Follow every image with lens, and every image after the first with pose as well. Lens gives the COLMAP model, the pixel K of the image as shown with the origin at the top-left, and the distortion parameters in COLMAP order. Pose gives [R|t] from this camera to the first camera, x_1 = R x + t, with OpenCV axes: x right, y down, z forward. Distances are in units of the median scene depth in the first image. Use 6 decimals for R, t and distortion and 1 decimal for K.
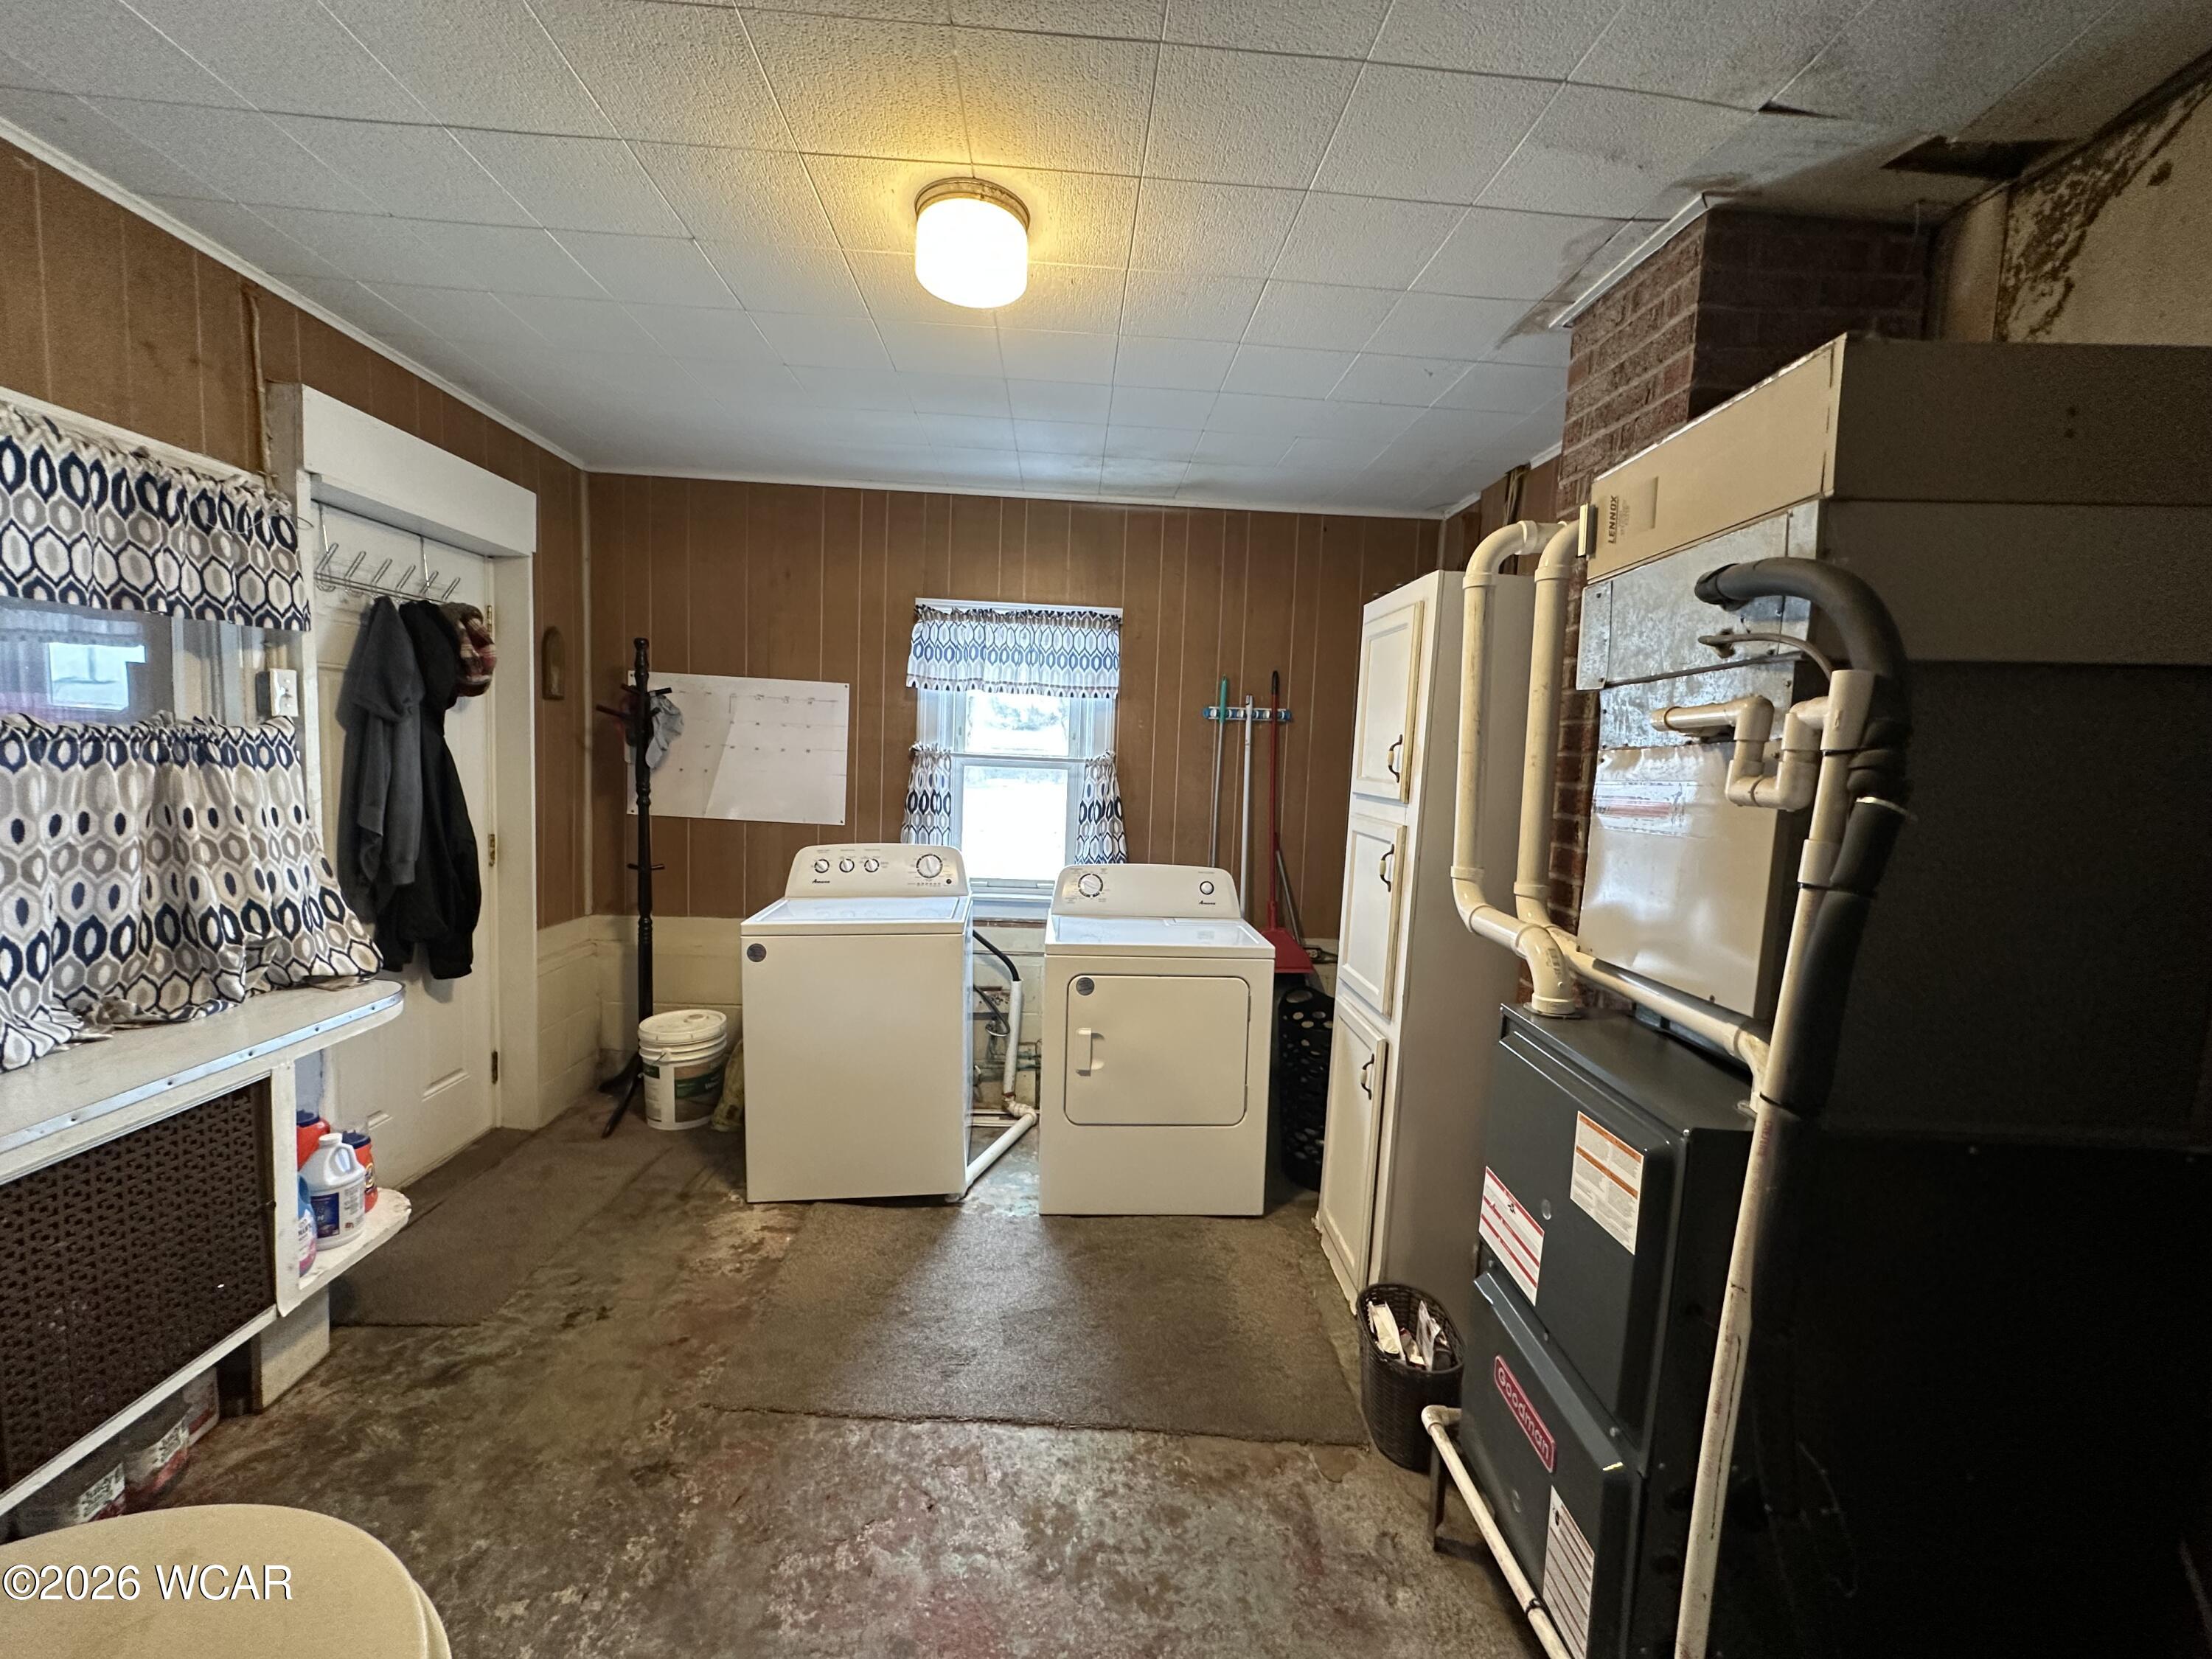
lens RADIAL K [[877.4, 0, 1101.6], [0, 877.4, 831.5], [0, 0, 1]] dist [-0.000422, 0.000500]
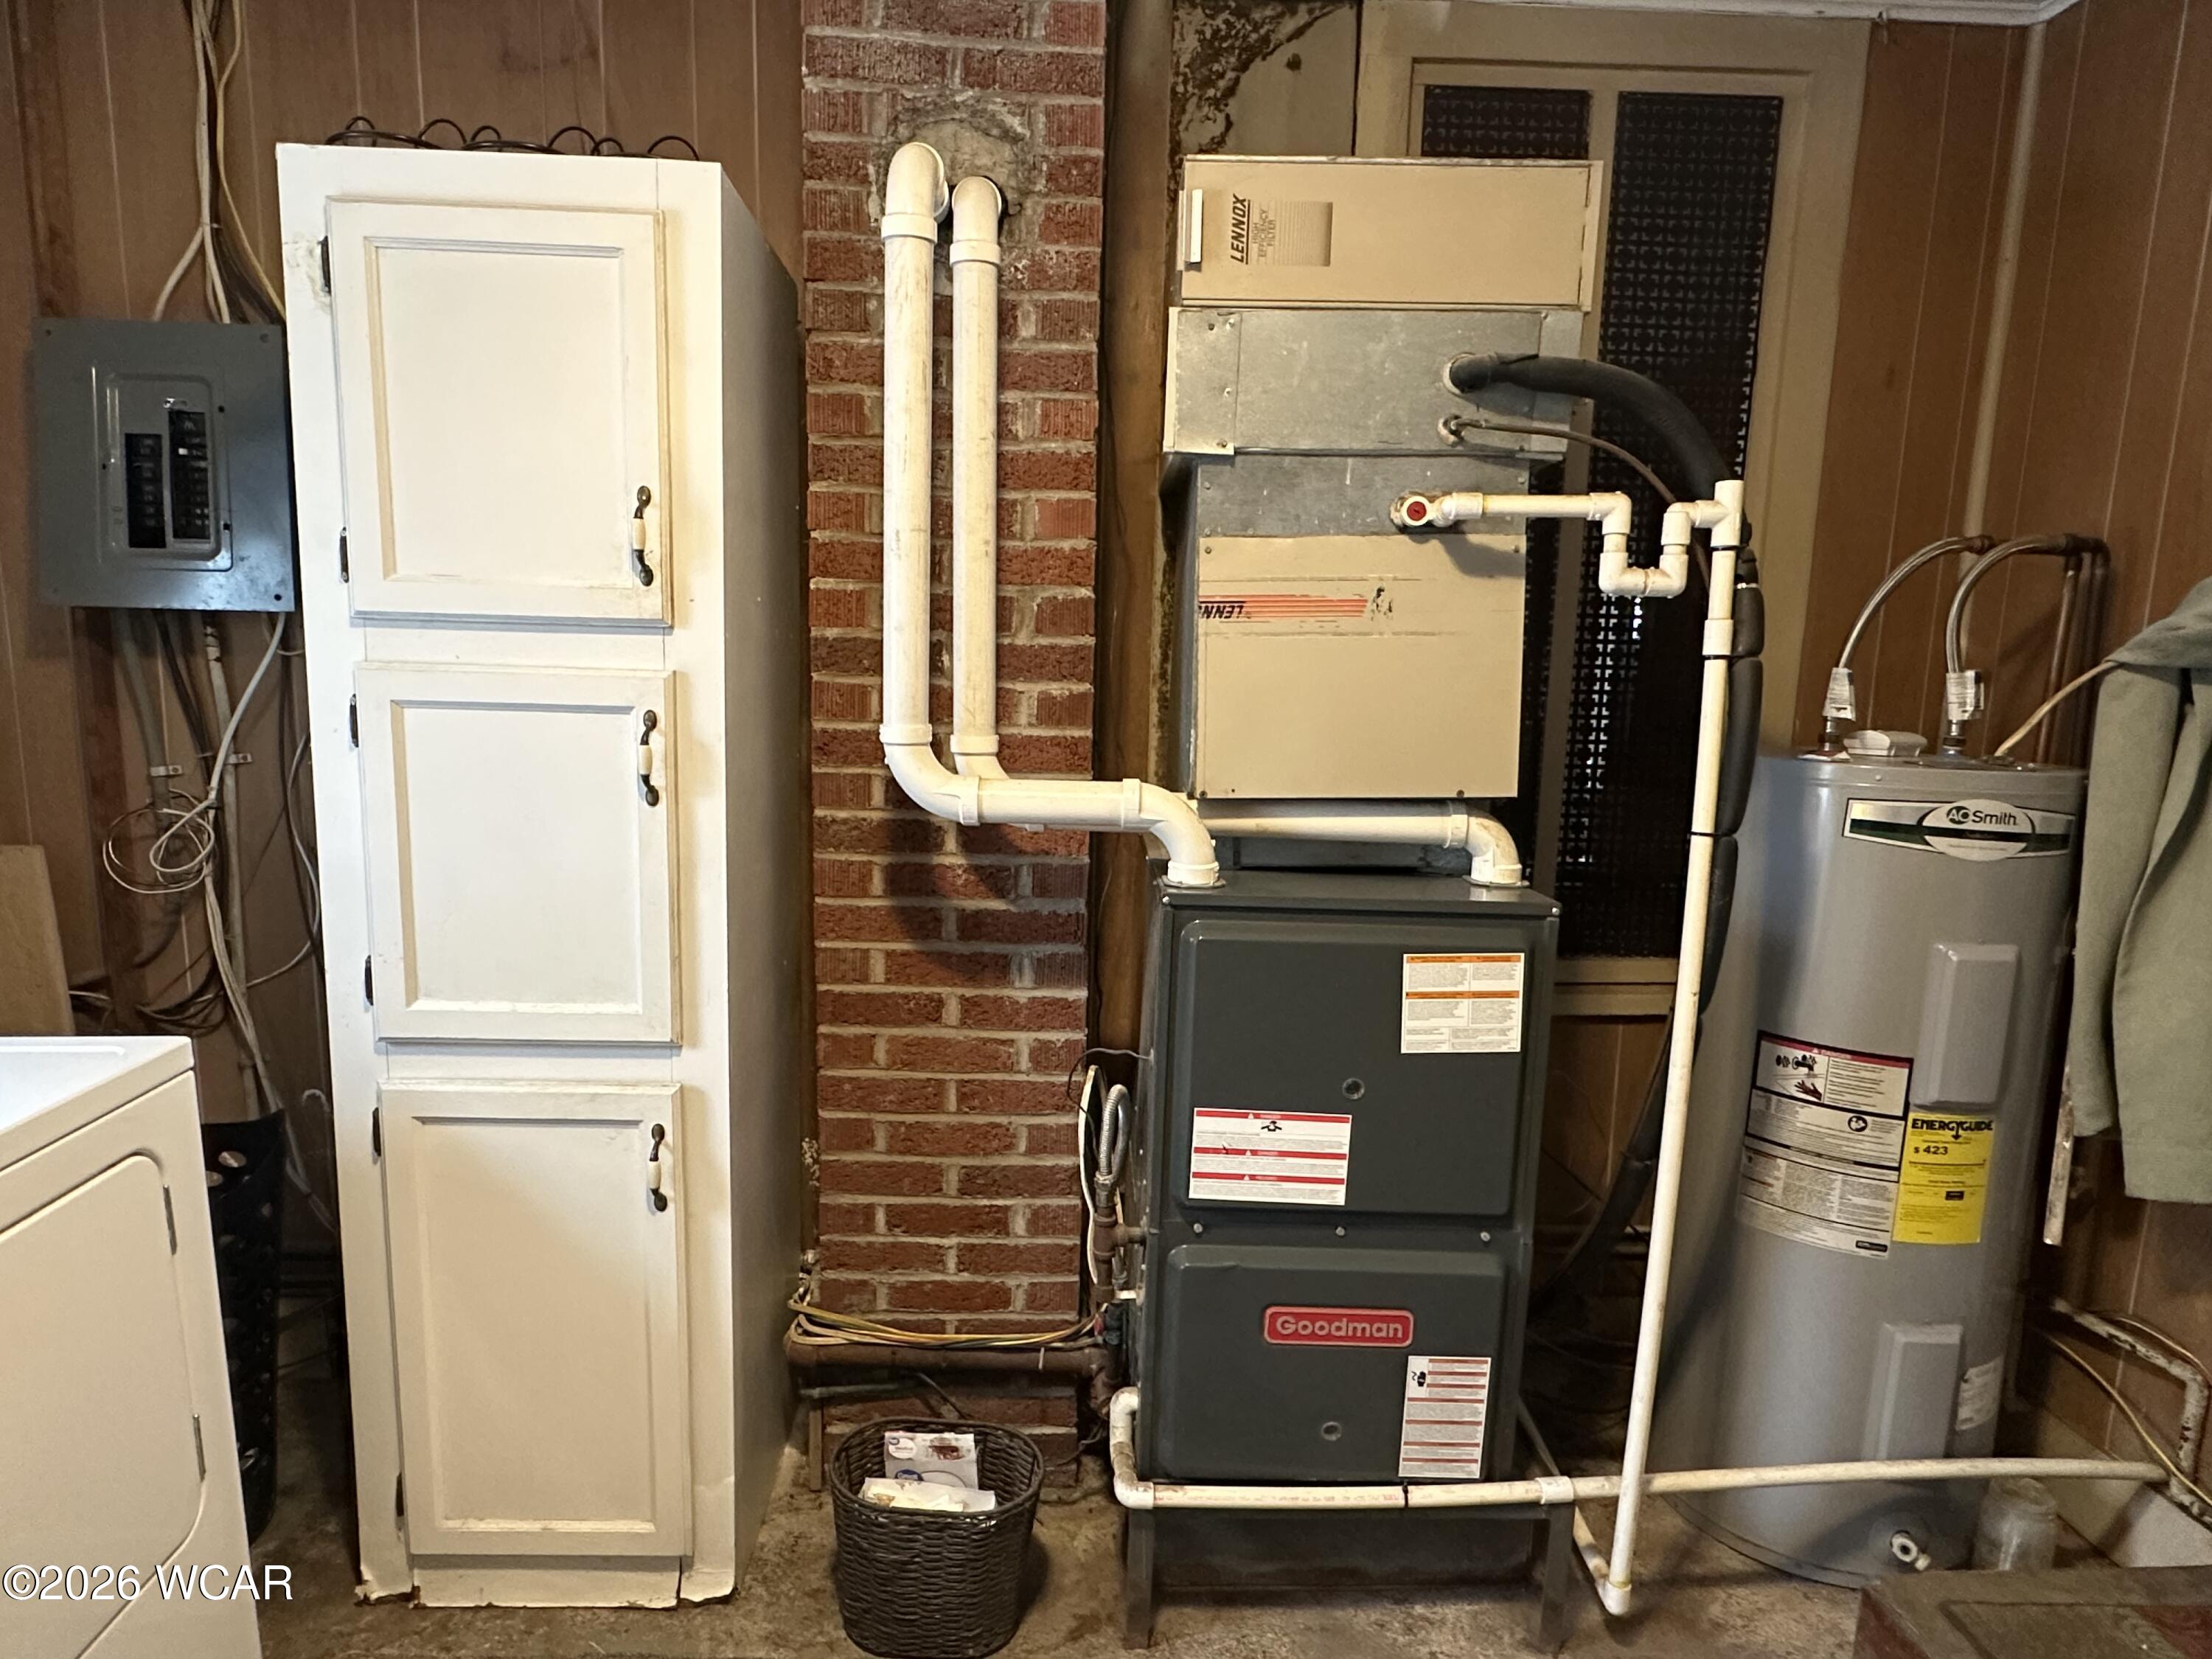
lens RADIAL K [[1320.2, 0, 1106.0], [0, 1320.2, 858.5], [0, 0, 1]] dist [-0.000021, -0.000274]
pose [[0.004478, -0.189531, 0.981865, -0.720610], [0.064669, 0.979874, 0.188851, -0.043855], [-0.997897, 0.062651, 0.016644, 1.232929]]
